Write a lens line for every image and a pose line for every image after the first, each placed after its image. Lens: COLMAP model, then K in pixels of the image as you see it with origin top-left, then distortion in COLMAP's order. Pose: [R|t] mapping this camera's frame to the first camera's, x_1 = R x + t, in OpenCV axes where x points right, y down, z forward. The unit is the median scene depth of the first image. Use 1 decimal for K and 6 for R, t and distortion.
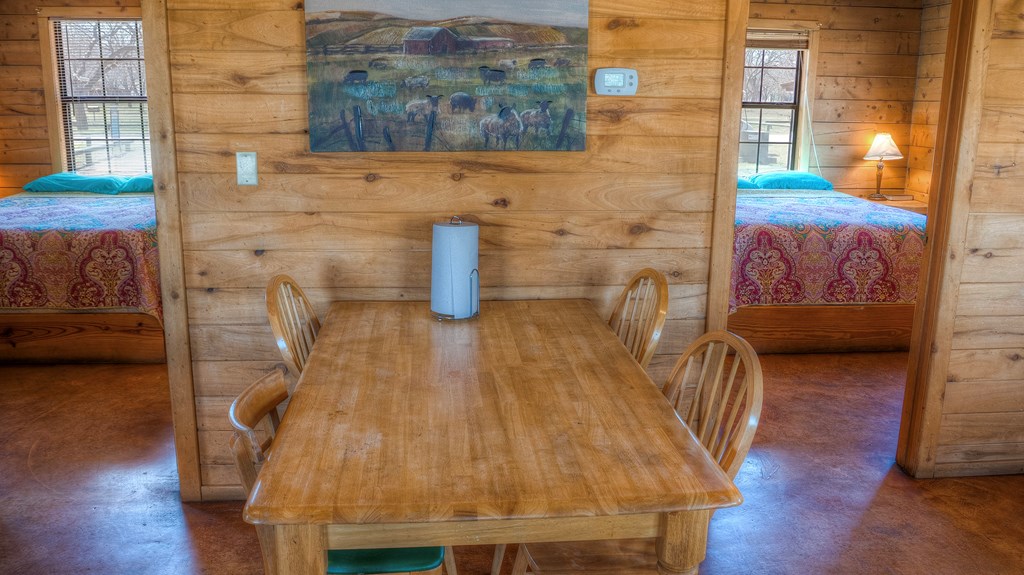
lens RADIAL K [[840.1, 0, 512.0], [0, 840.1, 287.5], [0, 0, 1]] dist [-0.092906, 0.050013]
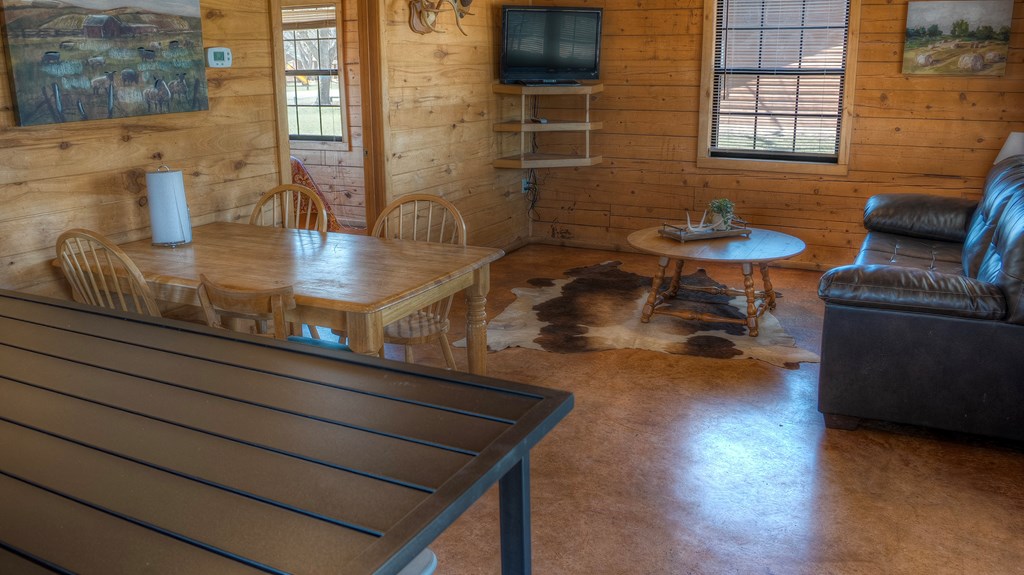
lens RADIAL K [[840.1, 0, 512.0], [0, 840.1, 287.5], [0, 0, 1]] dist [-0.092906, 0.050013]
pose [[0.533551, -0.232591, 0.813158, -0.811265], [0.199129, 0.968961, 0.146499, 0.015217], [-0.821992, 0.083759, 0.563305, -0.122754]]
